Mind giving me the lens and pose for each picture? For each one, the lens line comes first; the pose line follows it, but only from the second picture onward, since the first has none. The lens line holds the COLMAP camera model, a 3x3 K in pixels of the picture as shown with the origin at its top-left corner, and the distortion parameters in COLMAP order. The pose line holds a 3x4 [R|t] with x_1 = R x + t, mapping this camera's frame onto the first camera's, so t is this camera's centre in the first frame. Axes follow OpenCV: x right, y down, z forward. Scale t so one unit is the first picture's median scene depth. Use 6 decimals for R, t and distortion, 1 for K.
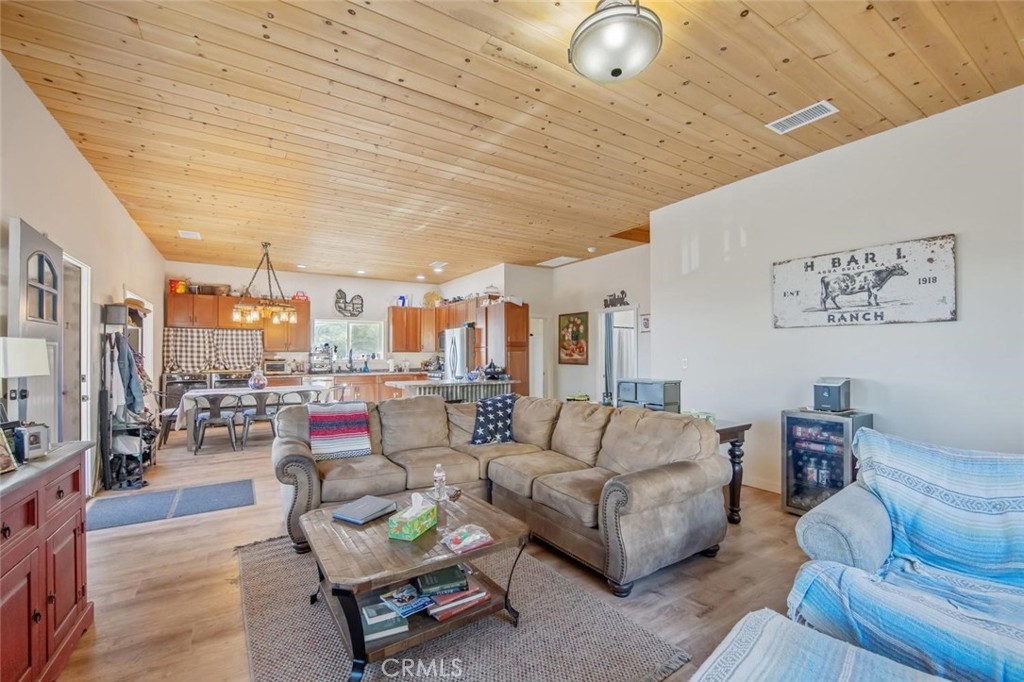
lens RADIAL K [[438.5, 0, 511.2], [0, 438.5, 347.2], [0, 0, 1]] dist [-0.003638, -0.000263]
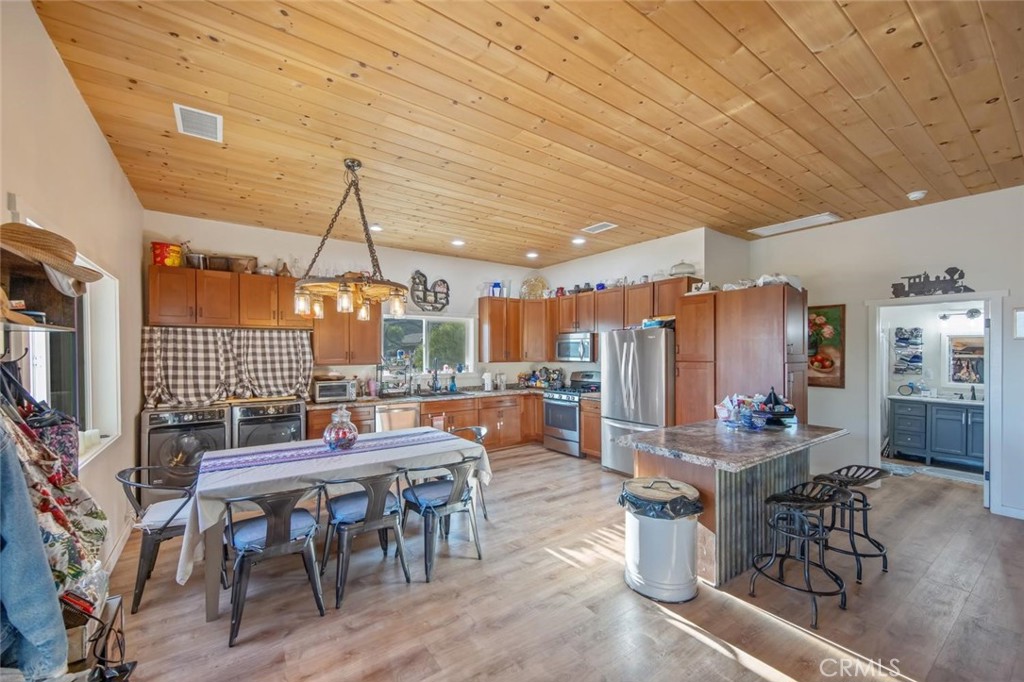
lens RADIAL K [[409.8, 0, 507.8], [0, 409.8, 352.3], [0, 0, 1]] dist [0.007059, 0.000038]
pose [[0.998408, 0.001212, 0.056391, -0.334187], [-0.002241, 0.999832, 0.018186, -0.020580], [-0.056359, -0.018283, 0.998243, 0.418067]]
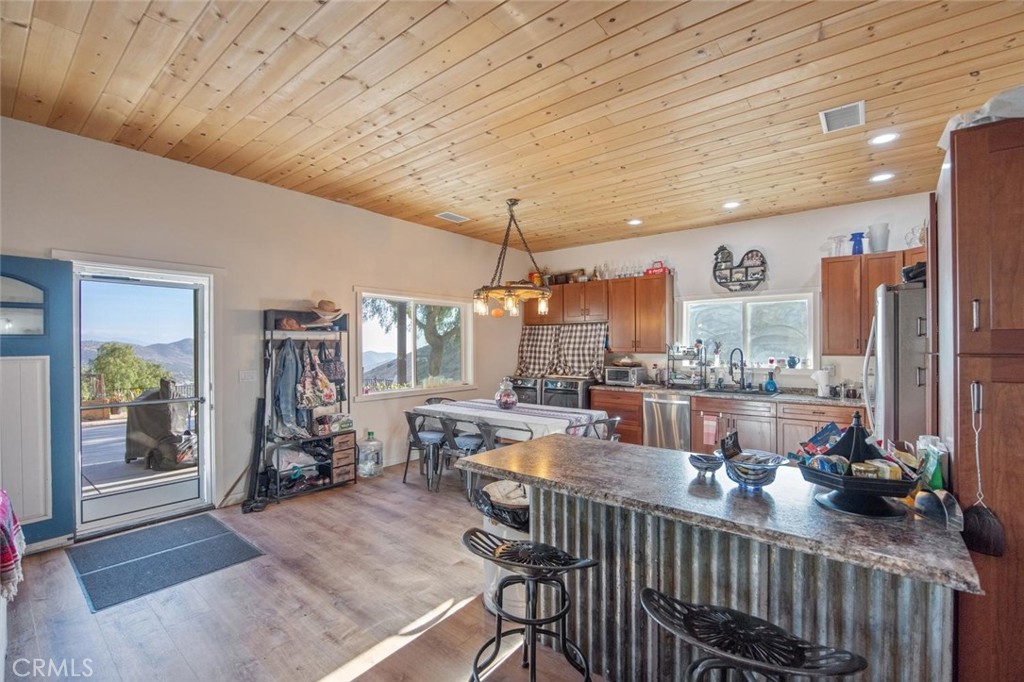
lens RADIAL K [[448.6, 0, 510.9], [0, 448.6, 344.9], [0, 0, 1]] dist [-0.014206, -0.000011]
pose [[0.320144, -0.000164, -0.947369, 0.093389], [0.014285, 0.999887, 0.004654, -0.008882], [0.947261, -0.015023, 0.320110, 0.629977]]
